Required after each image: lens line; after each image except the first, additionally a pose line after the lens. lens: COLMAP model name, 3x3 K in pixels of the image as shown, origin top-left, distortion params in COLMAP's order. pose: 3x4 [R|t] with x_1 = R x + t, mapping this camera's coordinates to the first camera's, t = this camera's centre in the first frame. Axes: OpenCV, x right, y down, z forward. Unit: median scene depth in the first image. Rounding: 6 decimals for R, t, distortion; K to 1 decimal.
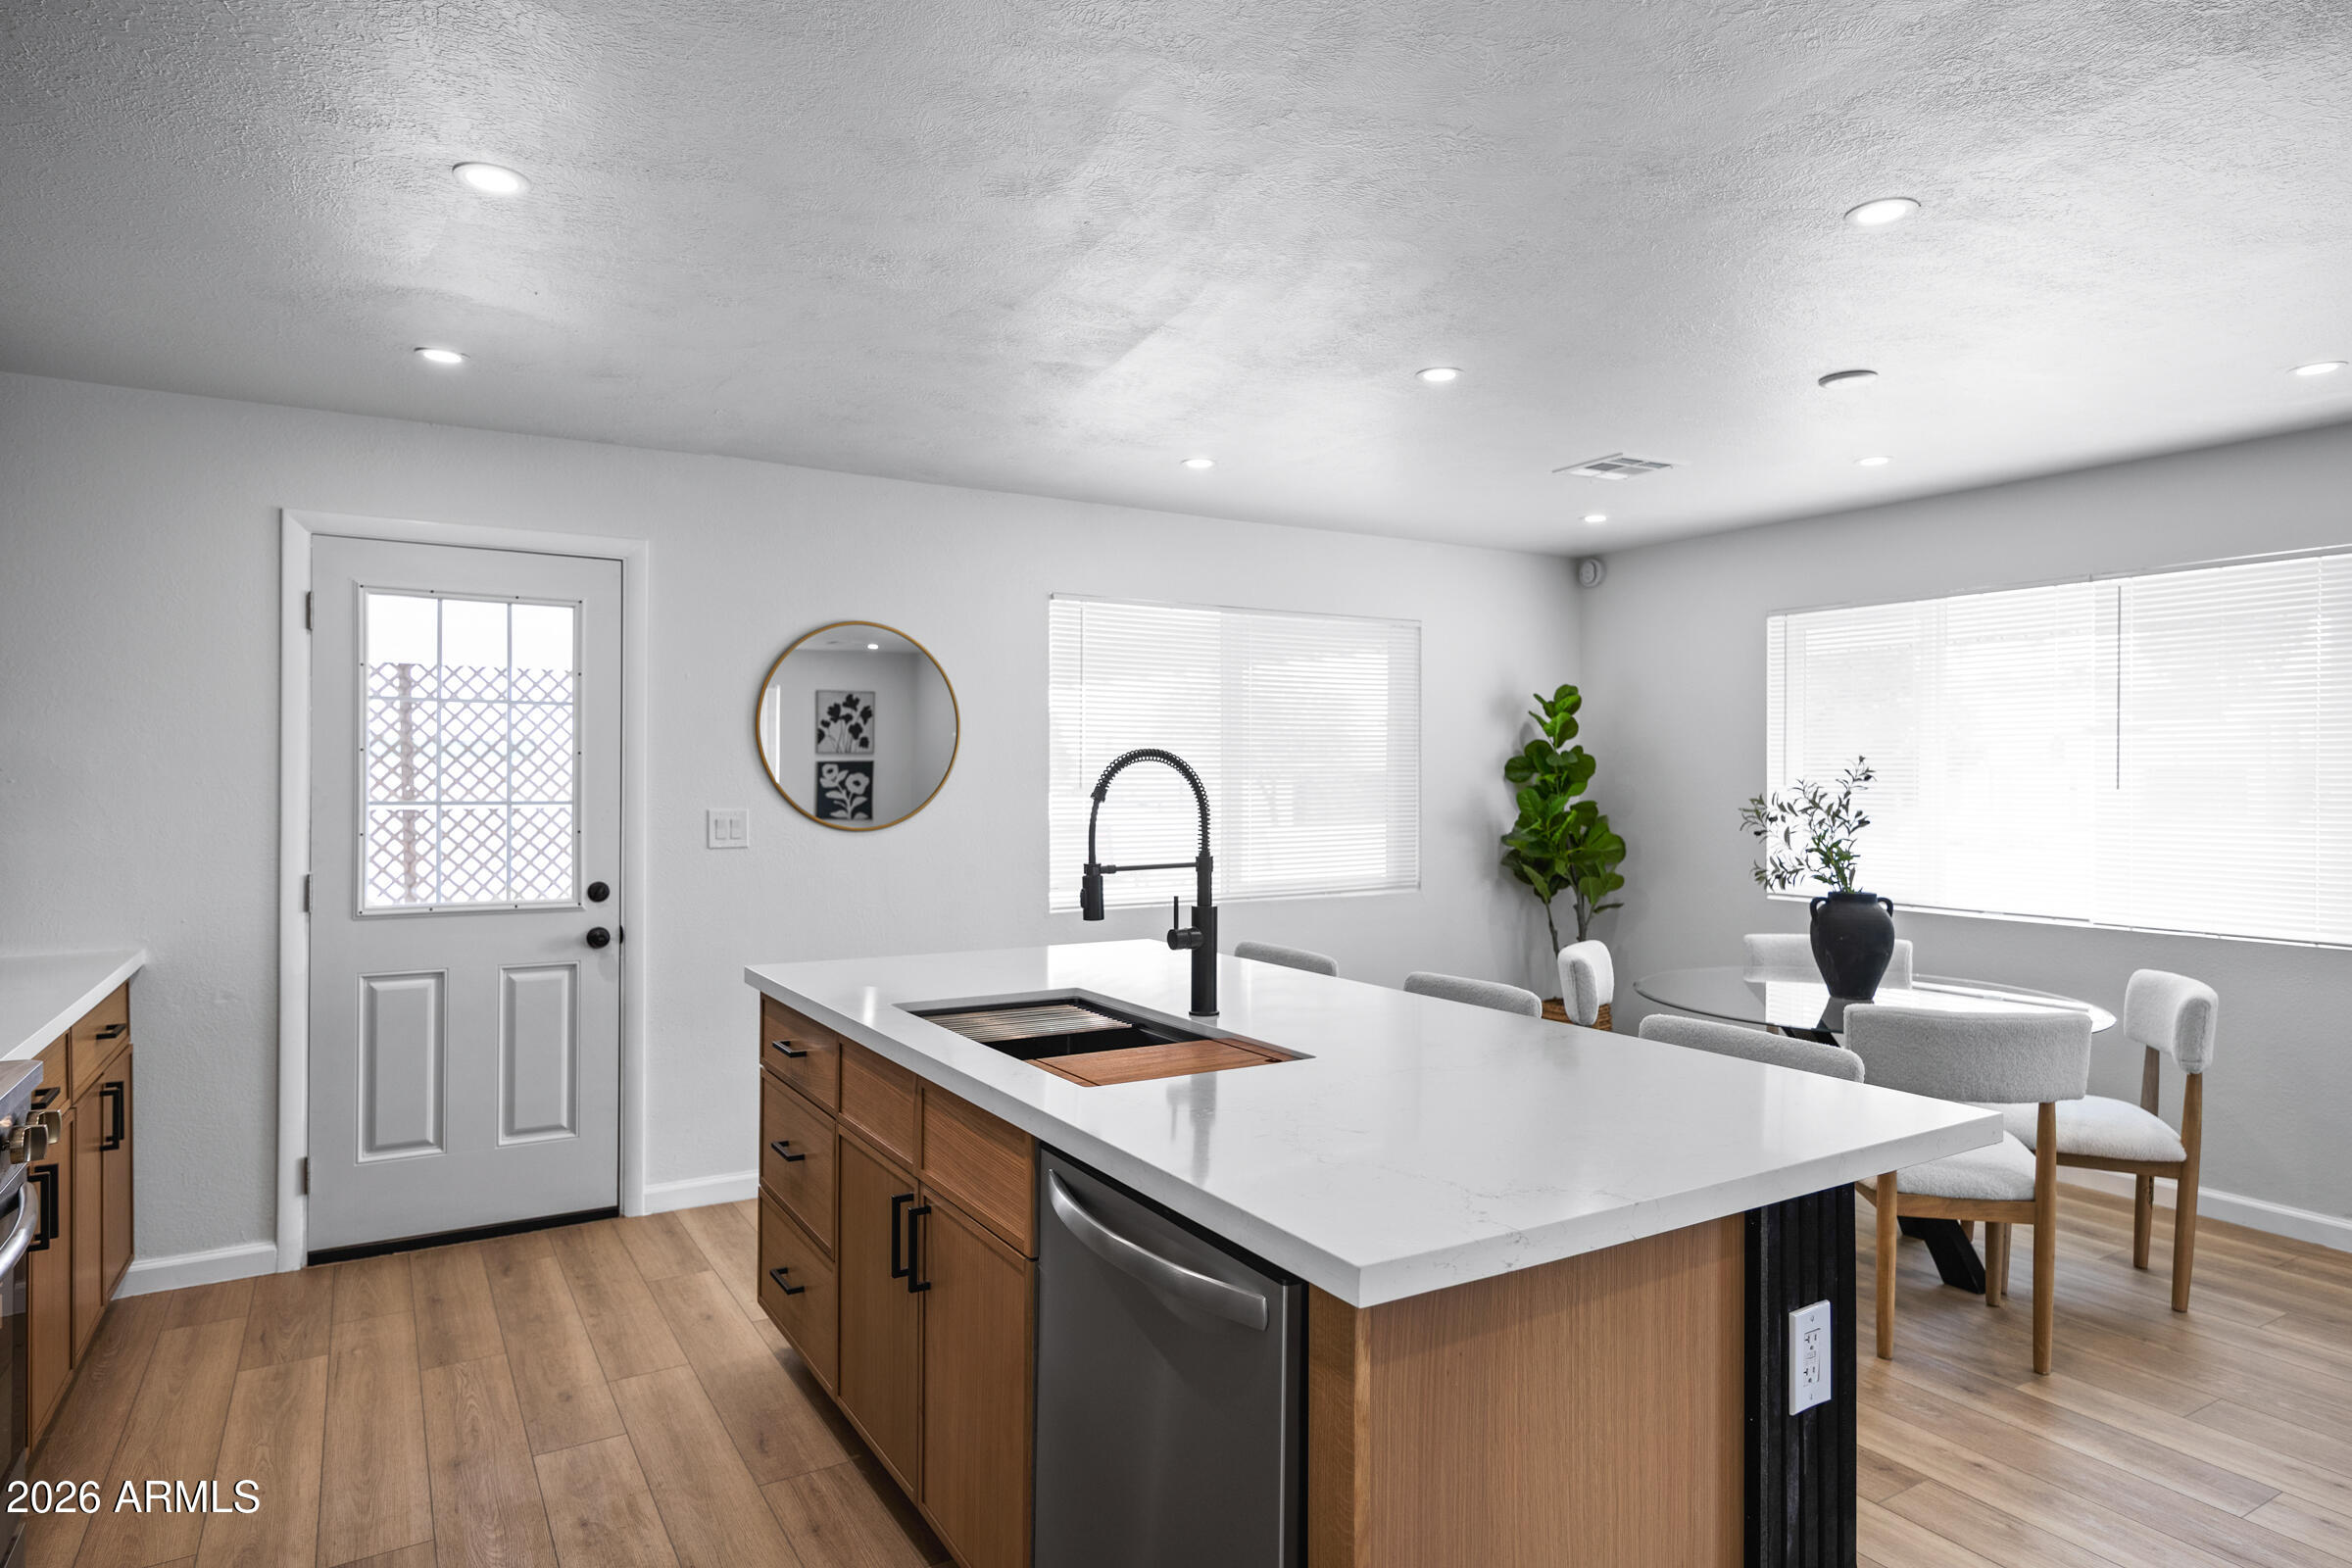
lens RADIAL K [[1340.0, 0, 1151.5], [0, 1340.0, 765.4], [0, 0, 1]] dist [-0.009585, 0.001192]
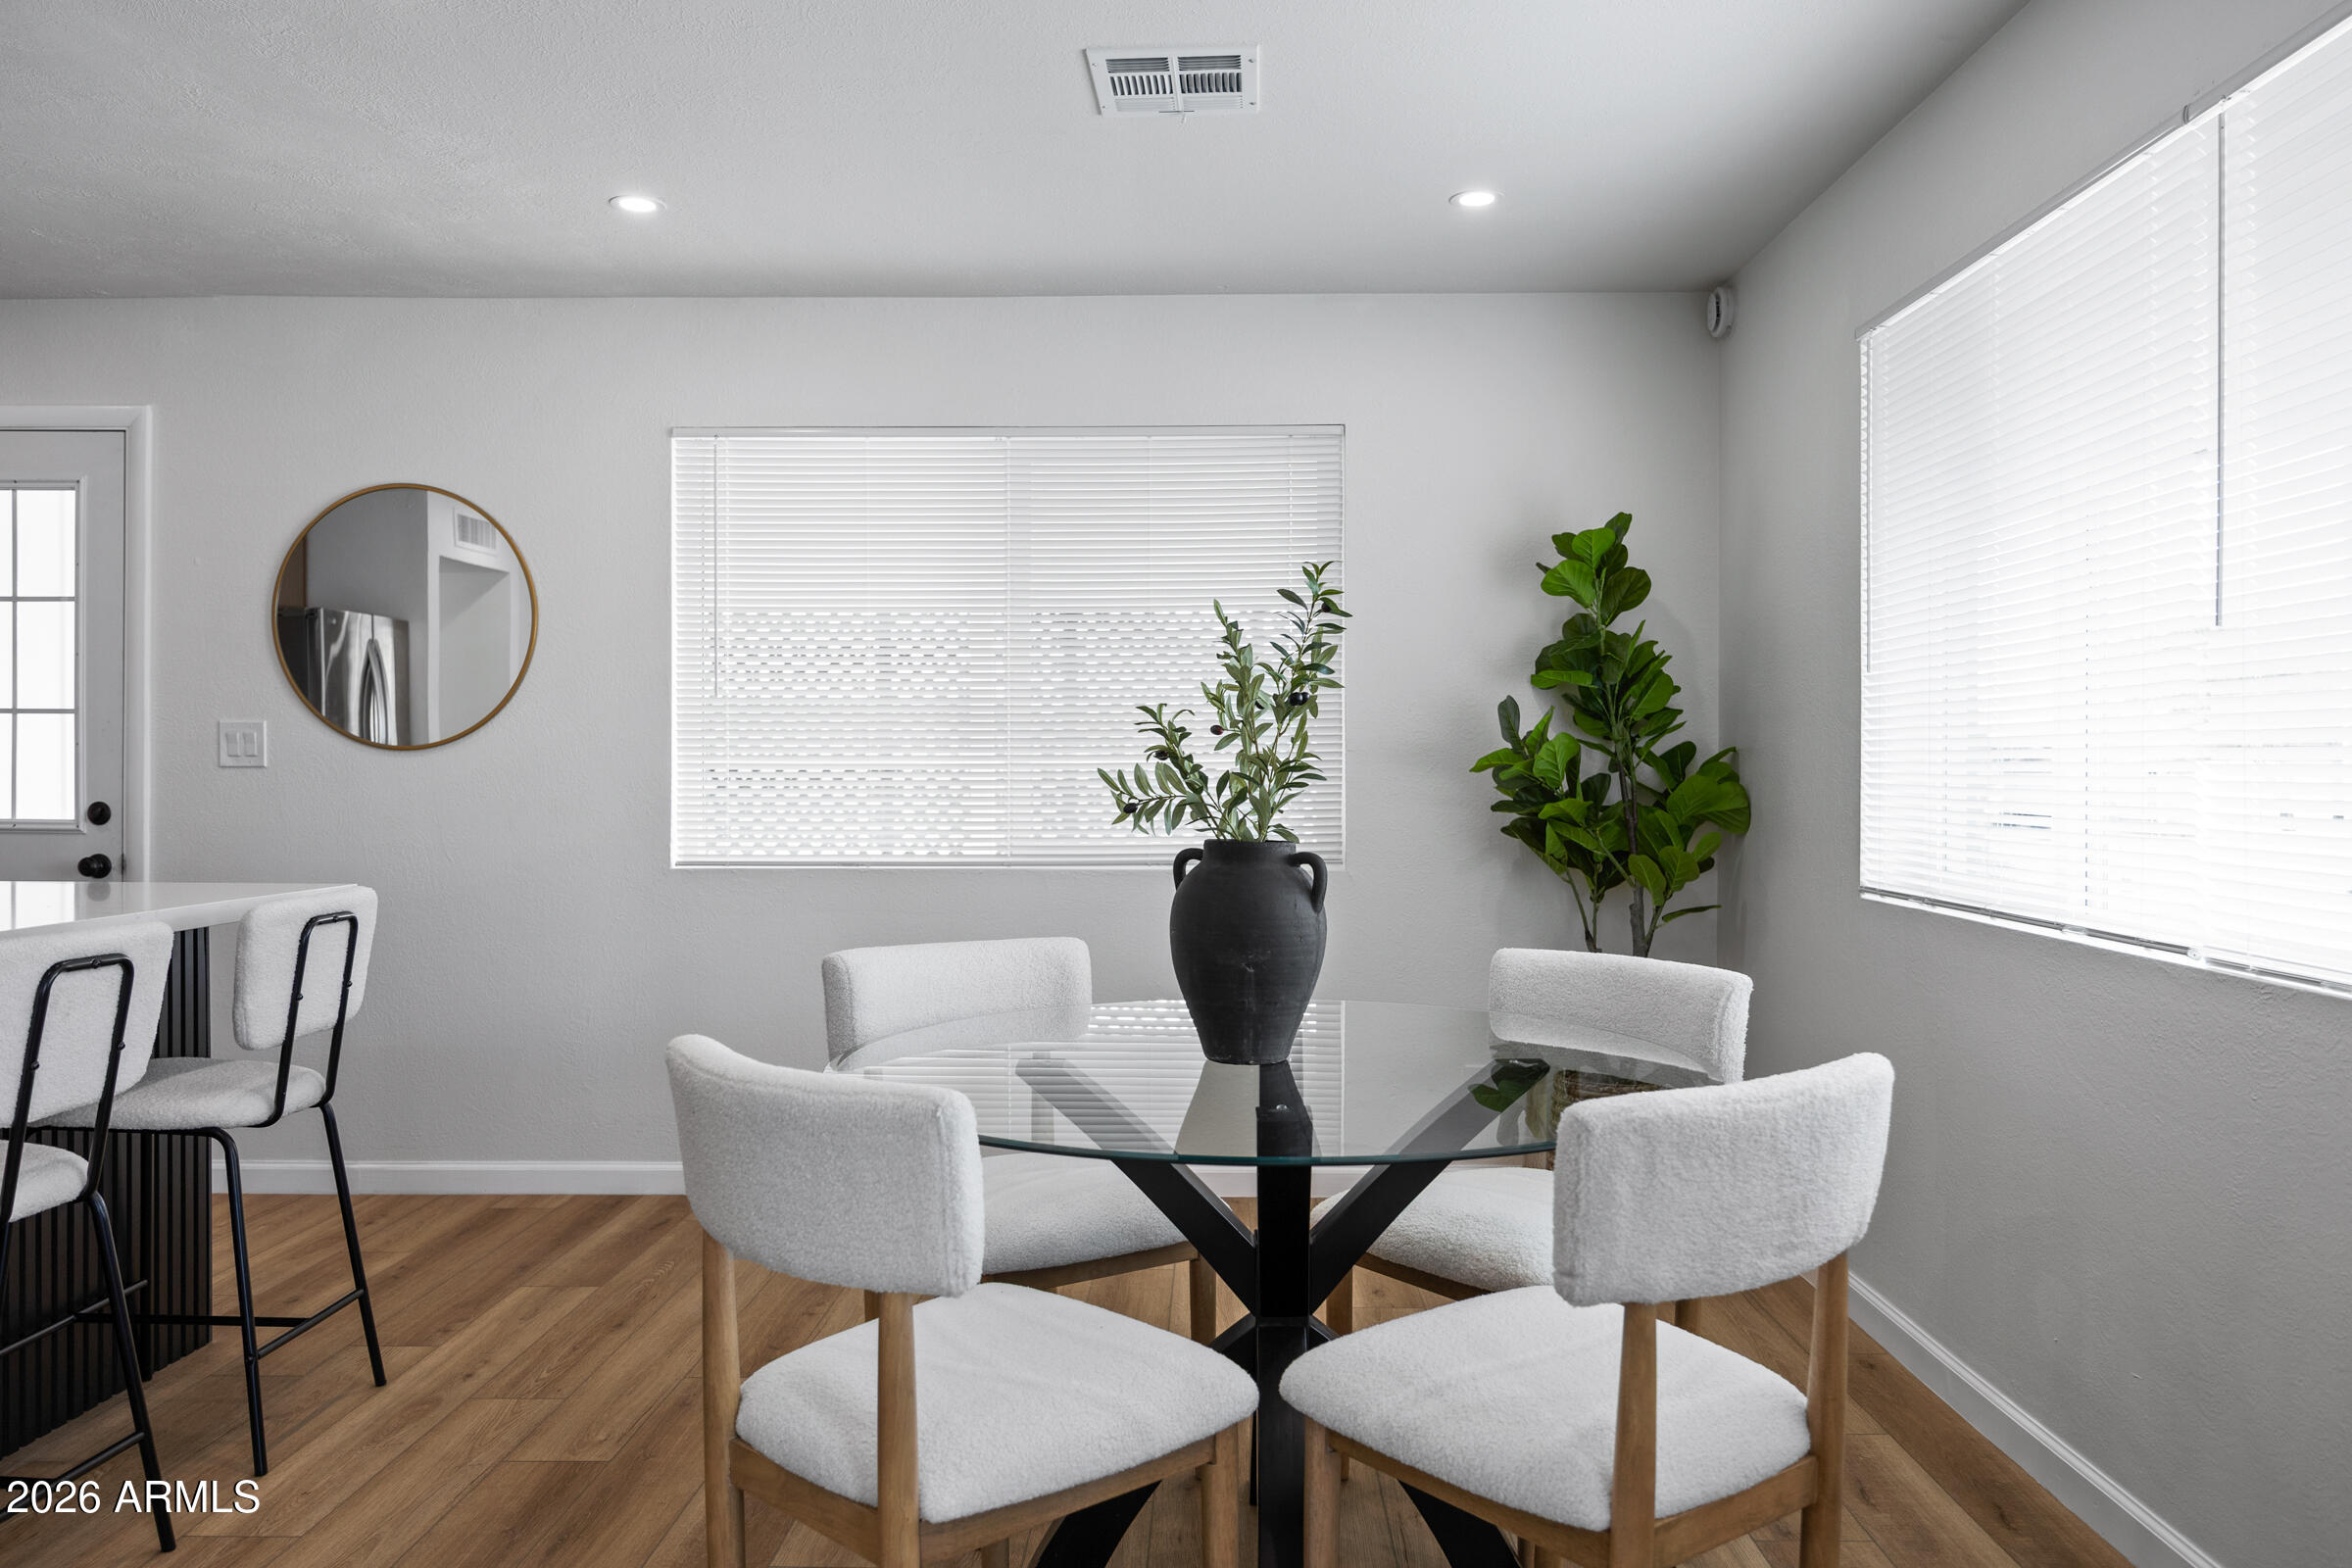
lens RADIAL K [[1663.2, 0, 1165.3], [0, 1663.2, 776.4], [0, 0, 1]] dist [-0.004416, -0.002439]
pose [[0.855979, 0.004001, -0.516995, 0.802519], [0.004792, 0.999866, 0.015671, 0.061458], [0.516989, -0.015892, 0.855845, 0.468108]]
